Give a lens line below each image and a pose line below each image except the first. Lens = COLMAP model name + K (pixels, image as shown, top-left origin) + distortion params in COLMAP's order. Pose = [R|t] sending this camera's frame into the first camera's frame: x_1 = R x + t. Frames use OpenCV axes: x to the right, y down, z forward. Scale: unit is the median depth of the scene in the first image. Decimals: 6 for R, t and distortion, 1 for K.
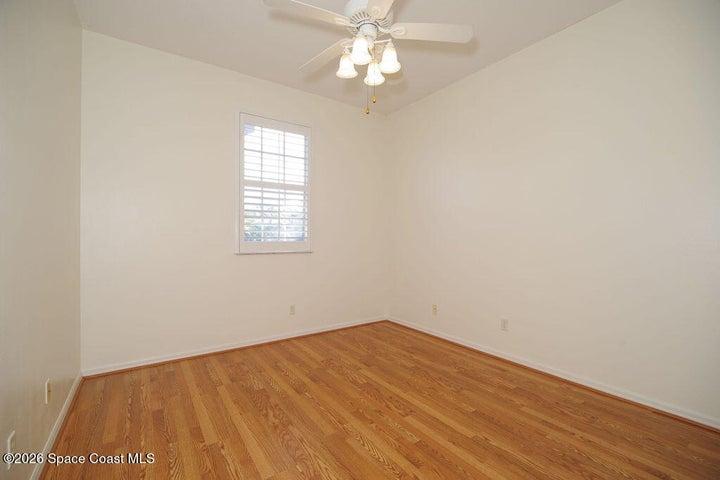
lens RADIAL K [[316.0, 0, 360.2], [0, 316.0, 238.4], [0, 0, 1]] dist [-0.007581, -0.000208]
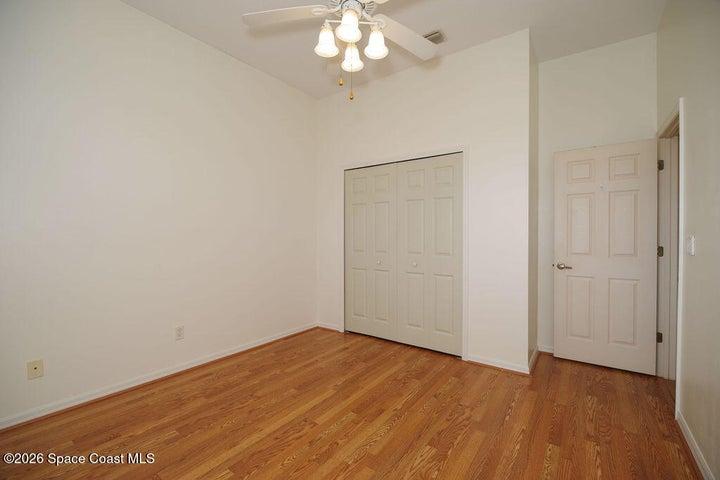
lens RADIAL K [[316.0, 0, 360.2], [0, 316.0, 238.4], [0, 0, 1]] dist [-0.007581, -0.000208]
pose [[-0.329255, -0.007109, 0.944214, -0.712009], [0.001076, 0.999968, 0.007903, 0.003065], [-0.944241, 0.003618, -0.329236, 1.070996]]
